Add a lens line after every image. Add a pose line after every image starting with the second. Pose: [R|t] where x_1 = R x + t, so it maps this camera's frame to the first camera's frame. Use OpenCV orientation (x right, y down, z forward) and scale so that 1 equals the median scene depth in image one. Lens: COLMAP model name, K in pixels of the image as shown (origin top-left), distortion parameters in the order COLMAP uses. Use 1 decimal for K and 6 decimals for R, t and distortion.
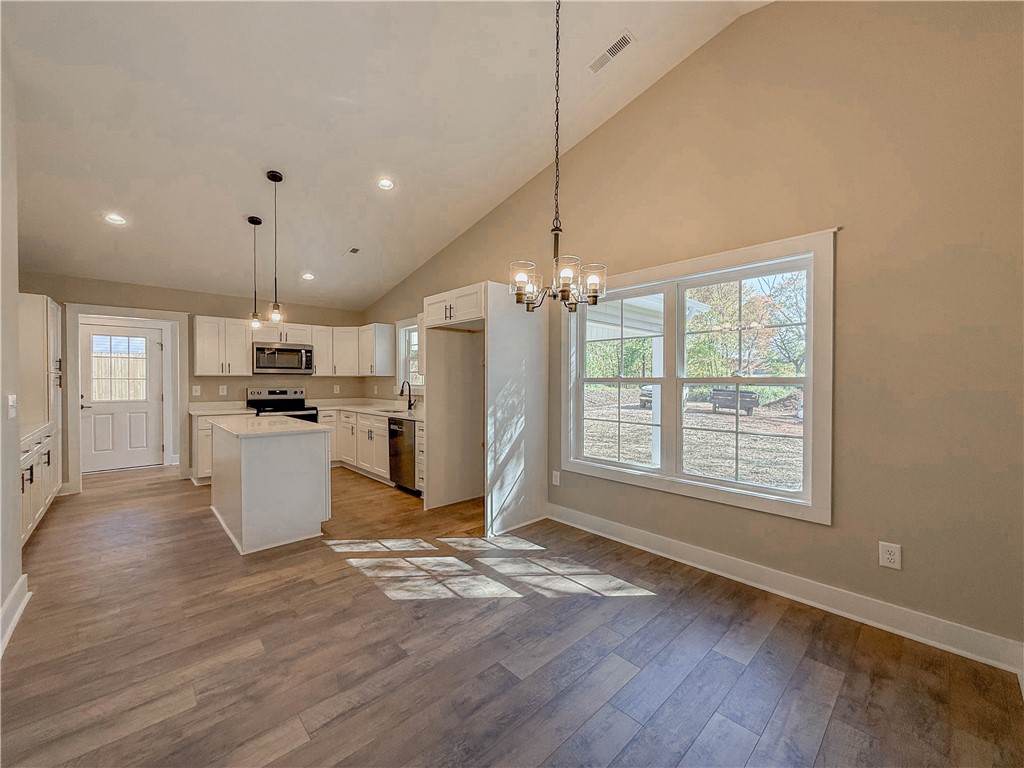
lens RADIAL K [[408.0, 0, 509.6], [0, 408.0, 385.4], [0, 0, 1]] dist [-0.000264, 0.000122]
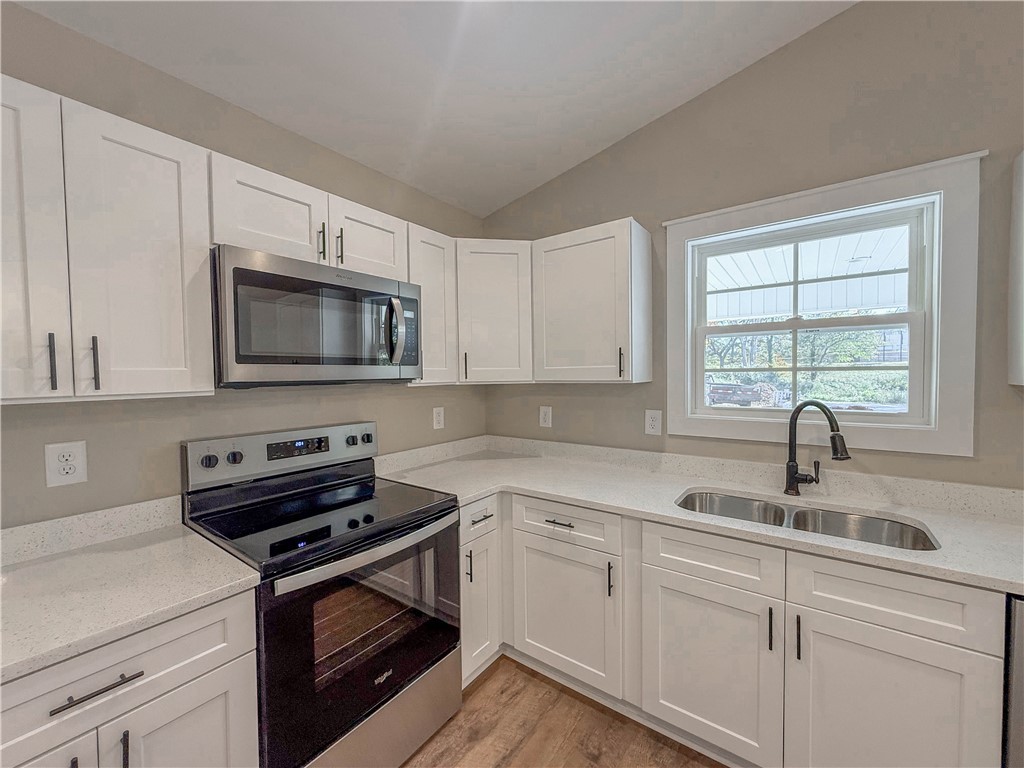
lens RADIAL K [[408.0, 0, 509.6], [0, 408.0, 385.4], [0, 0, 1]] dist [-0.000264, 0.000122]
pose [[0.983020, -0.018633, 0.182550, -0.545552], [0.015817, 0.999733, 0.016871, -0.032304], [-0.182815, -0.013697, 0.983052, 0.796863]]
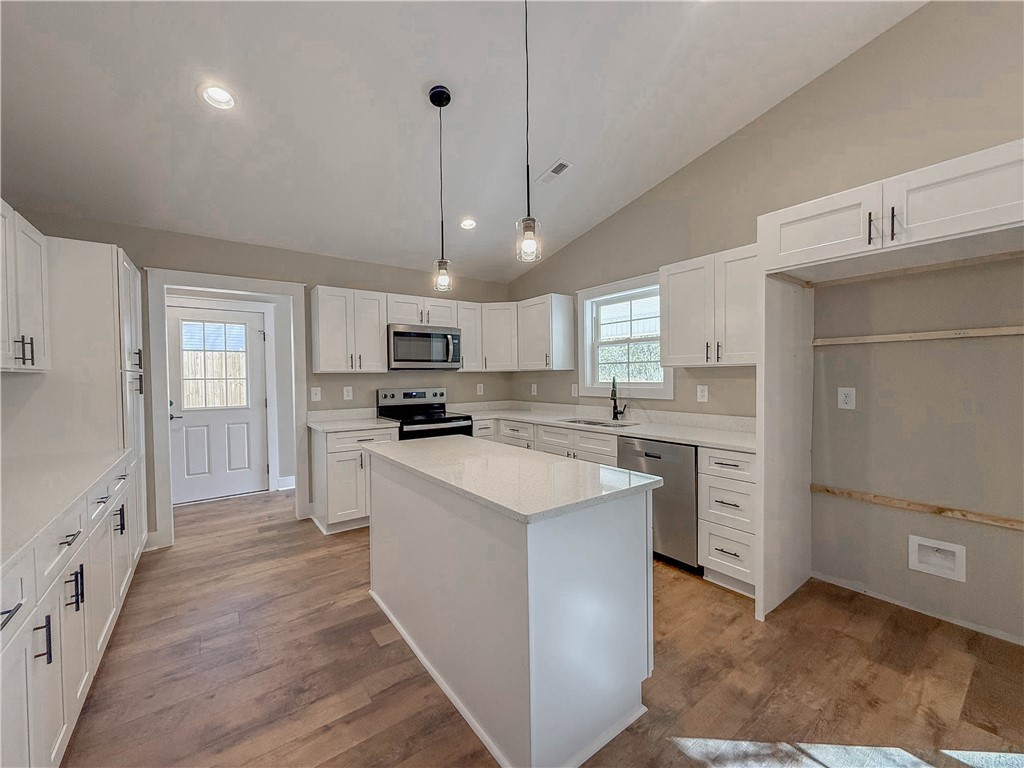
lens RADIAL K [[408.0, 0, 509.6], [0, 408.0, 385.4], [0, 0, 1]] dist [-0.000264, 0.000122]
pose [[0.993377, -0.011187, -0.114356, -0.365246], [0.012609, 0.999852, 0.011725, -0.006947], [0.114208, -0.013089, 0.993371, 0.346665]]
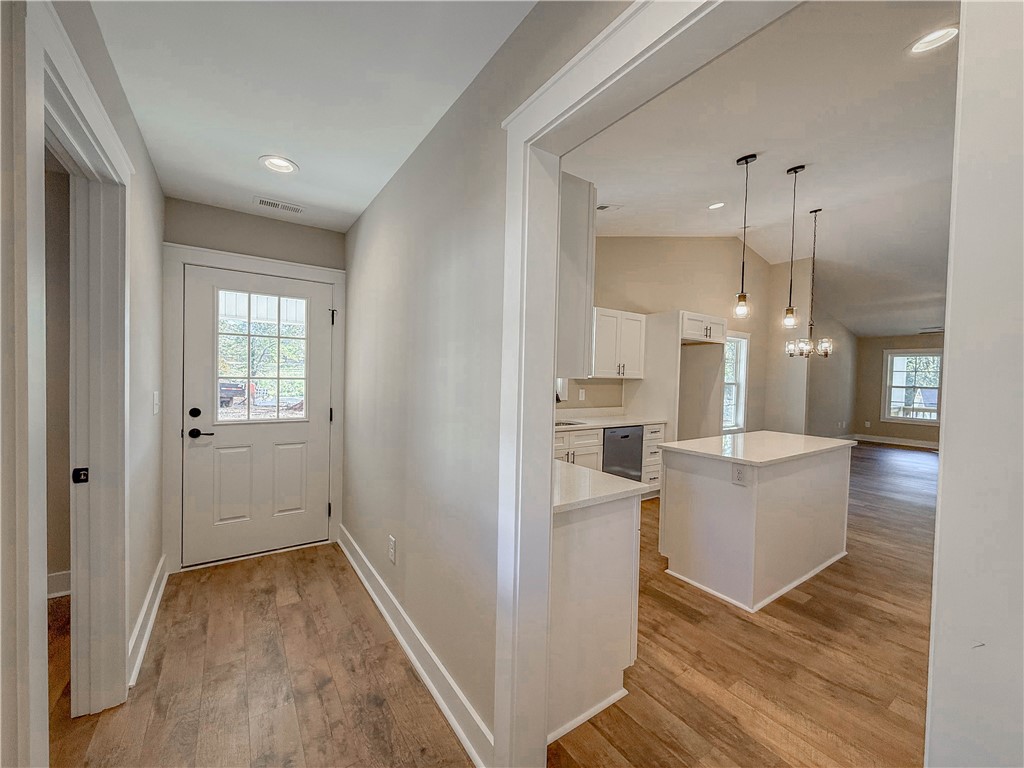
lens RADIAL K [[408.0, 0, 509.6], [0, 408.0, 385.4], [0, 0, 1]] dist [-0.000264, 0.000122]
pose [[0.153238, -0.023652, 0.987906, -1.074551], [-0.011745, 0.999599, 0.025753, -0.026700], [-0.988120, -0.015549, 0.152899, 1.001822]]
